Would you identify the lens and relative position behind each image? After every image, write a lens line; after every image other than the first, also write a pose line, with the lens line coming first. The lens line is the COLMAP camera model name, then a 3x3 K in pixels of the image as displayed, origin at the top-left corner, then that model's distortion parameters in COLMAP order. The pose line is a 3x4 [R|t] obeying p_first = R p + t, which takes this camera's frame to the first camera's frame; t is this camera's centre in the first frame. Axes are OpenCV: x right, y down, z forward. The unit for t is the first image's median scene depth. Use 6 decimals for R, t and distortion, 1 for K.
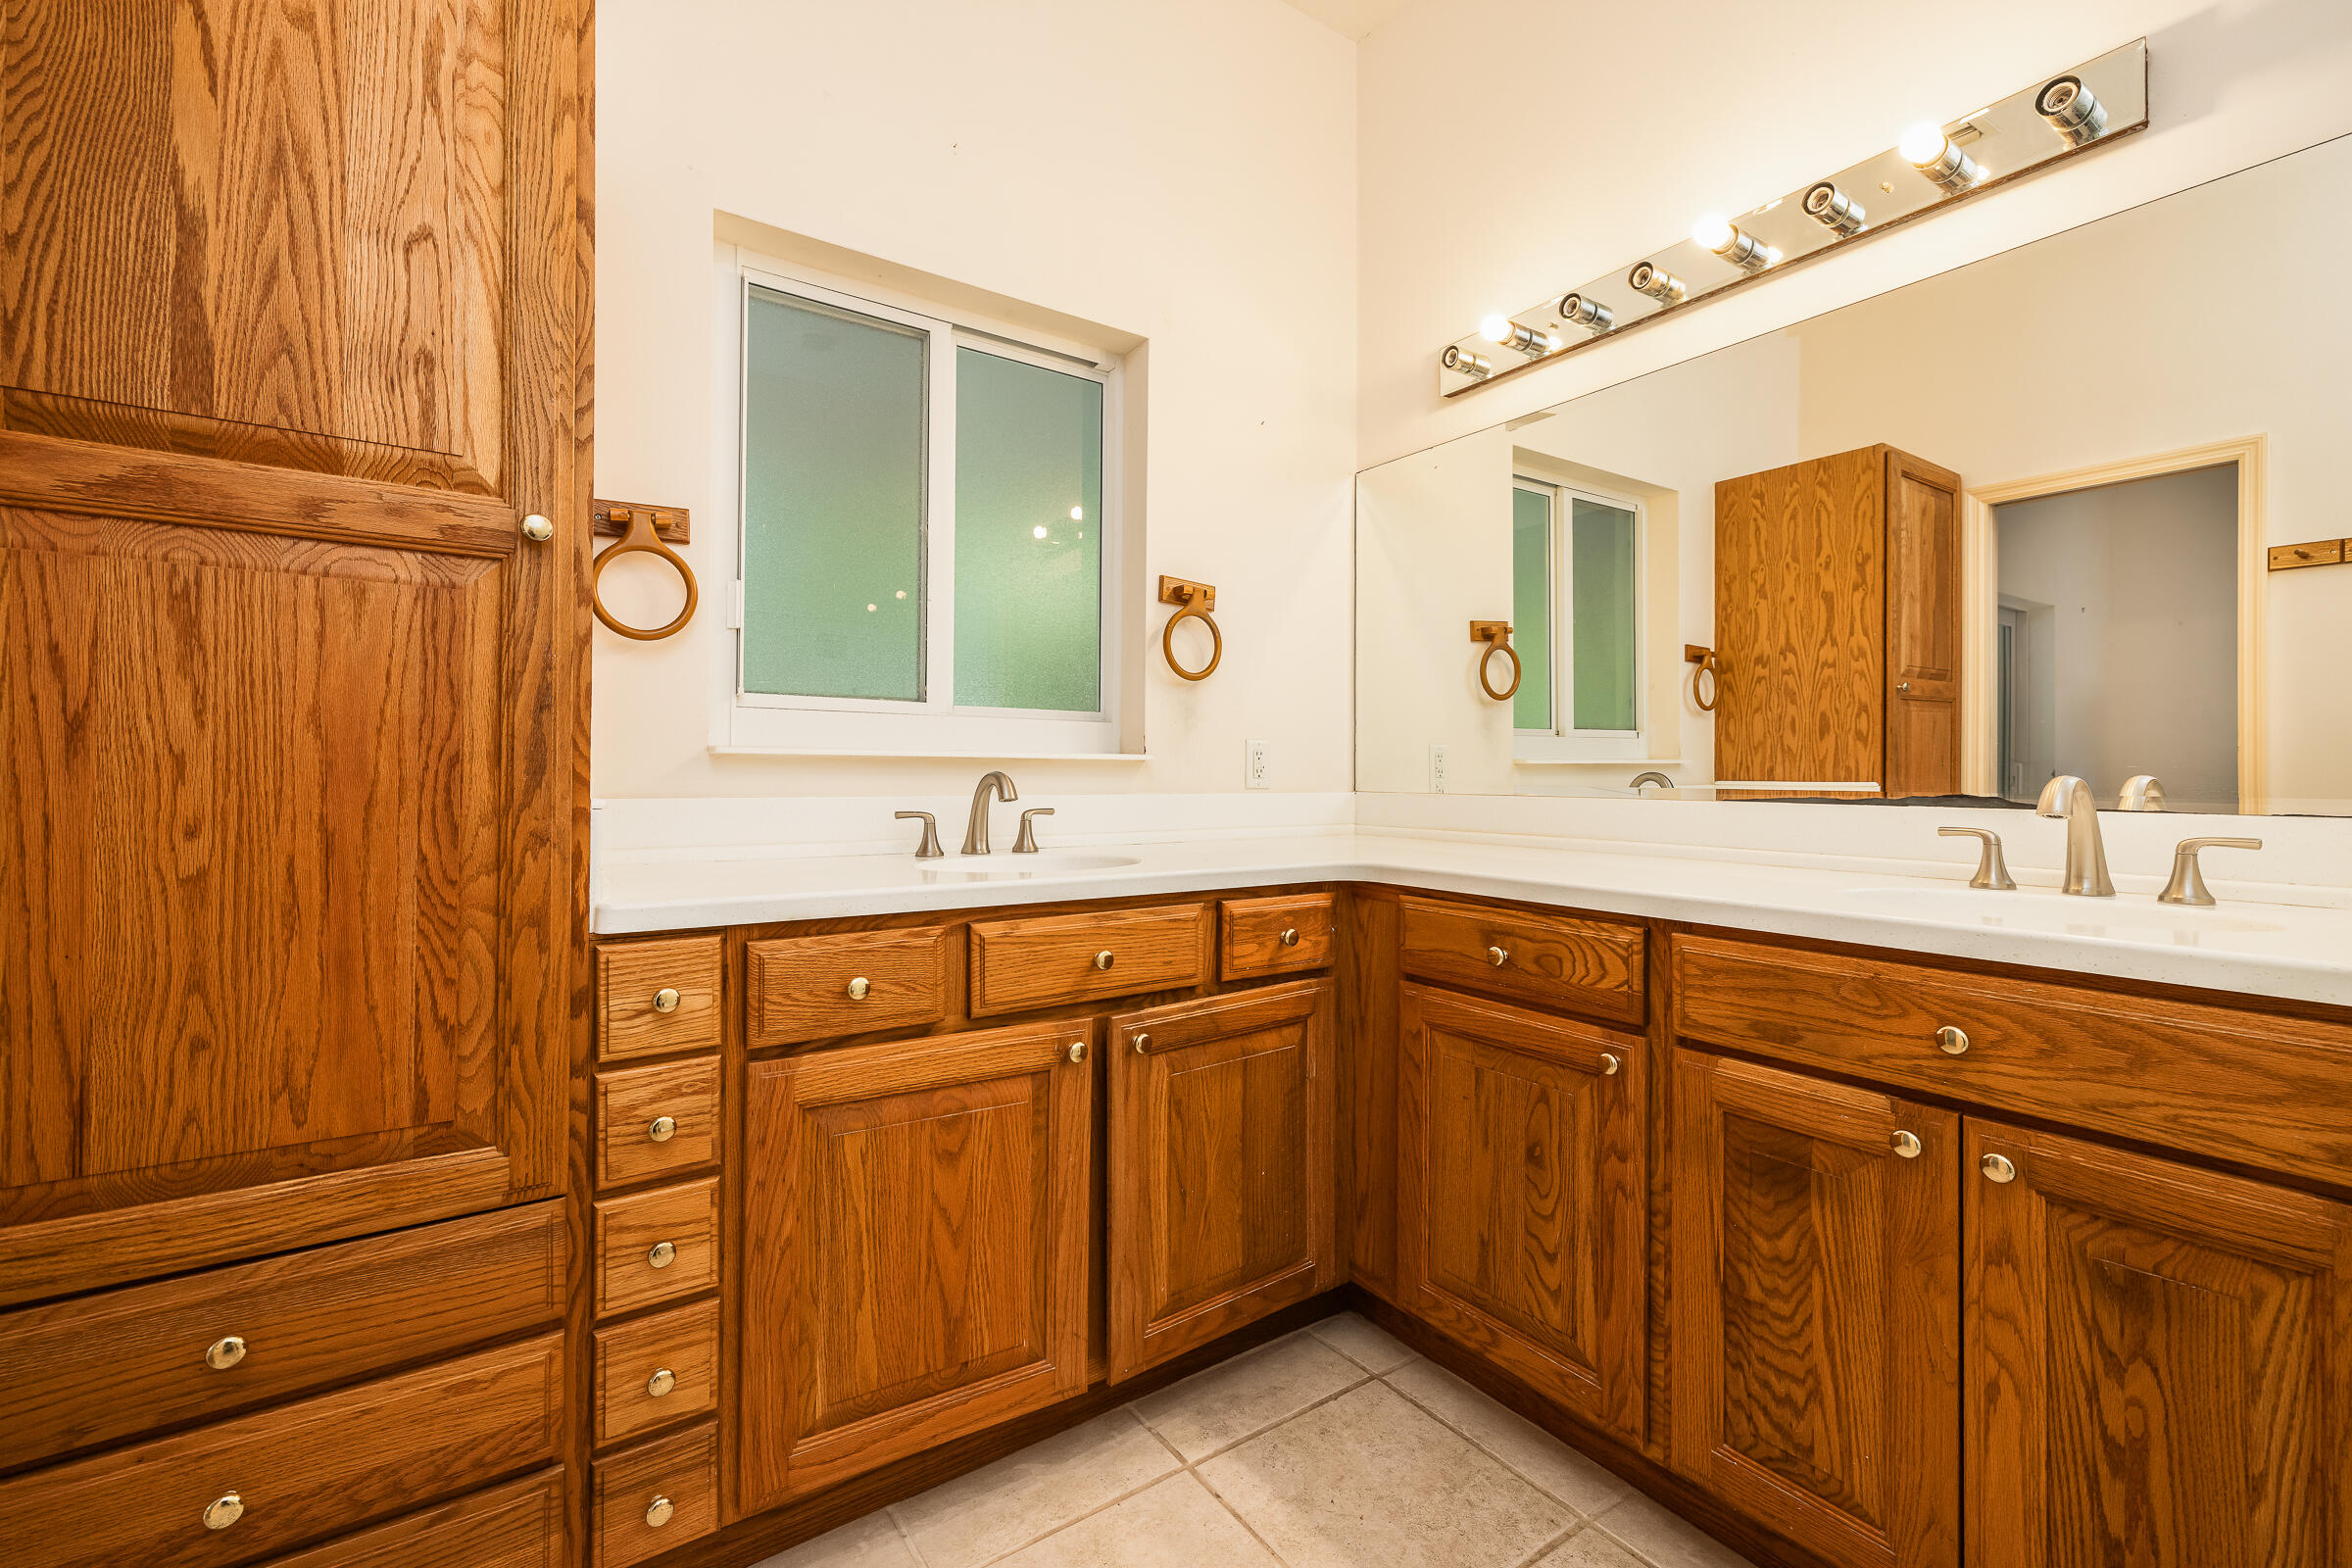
lens RADIAL K [[1000.4, 0, 1175.5], [0, 1000.4, 774.6], [0, 0, 1]] dist [0.000908, 0.000630]
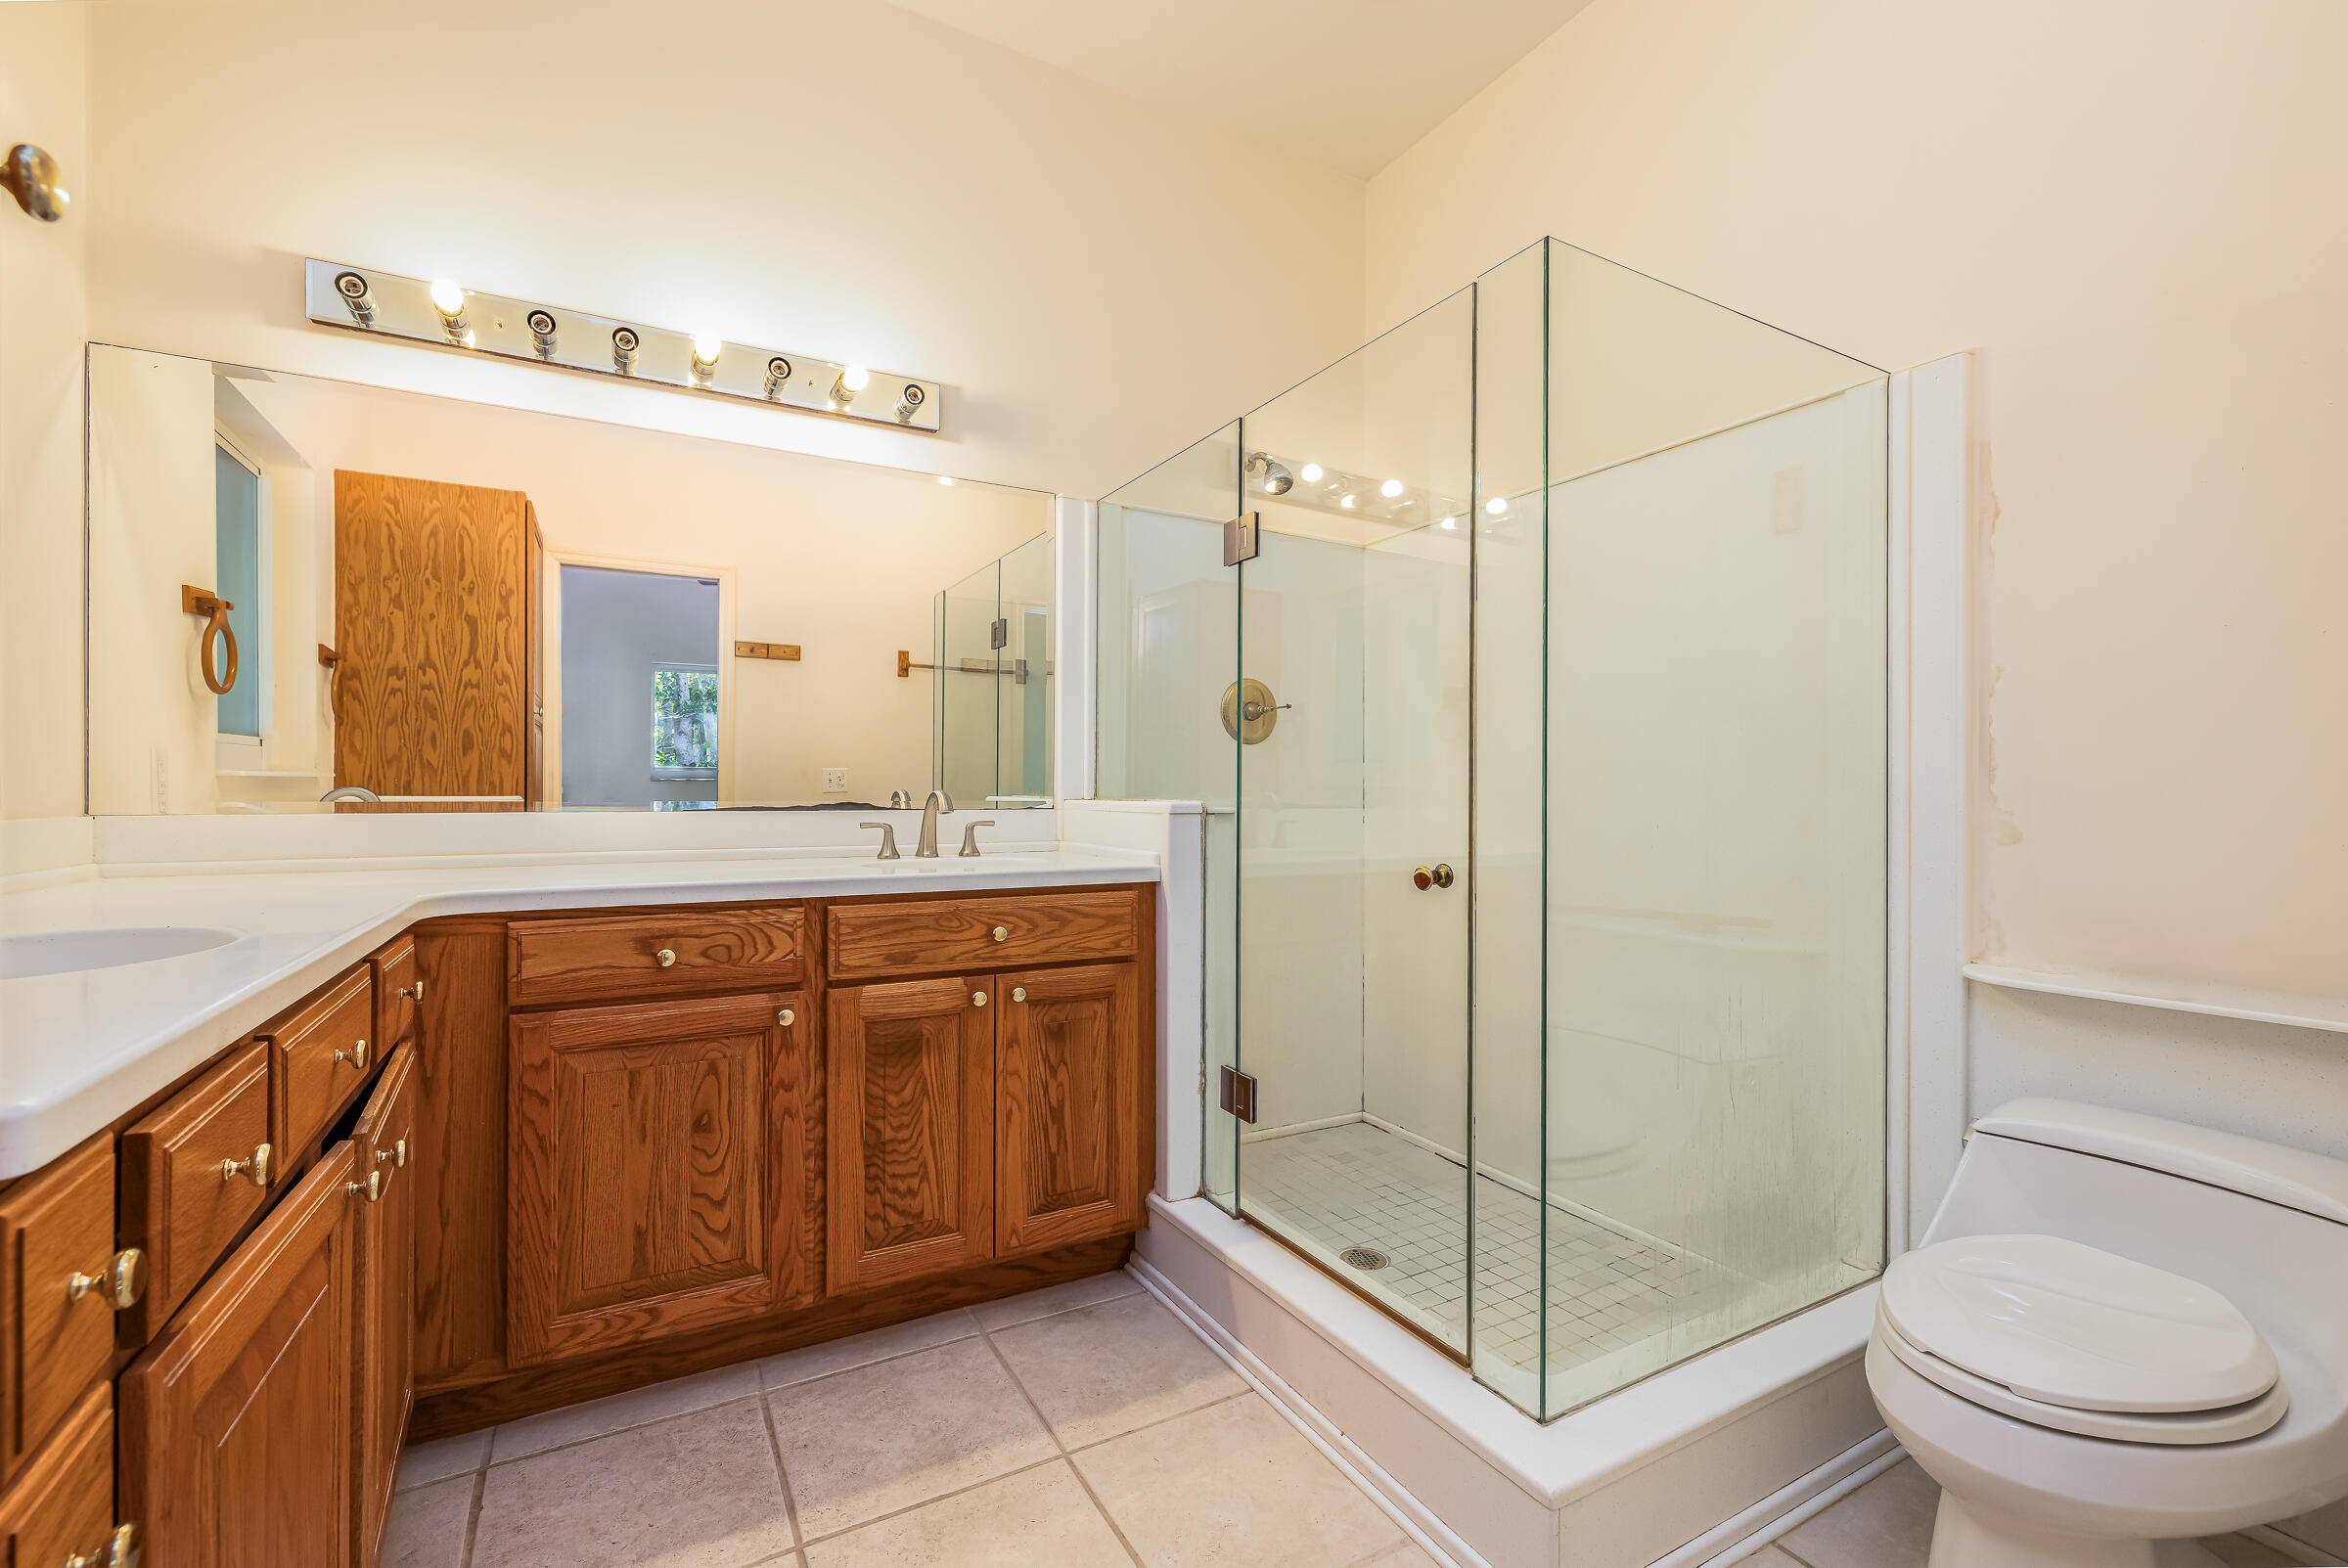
lens RADIAL K [[1007.6, 0, 1173.2], [0, 1007.6, 791.7], [0, 0, 1]] dist [0.000861, 0.000332]
pose [[0.095126, -0.005620, 0.995449, -0.754855], [0.001106, 0.999984, 0.005540, -0.005140], [-0.995465, 0.000574, 0.095131, 0.365185]]
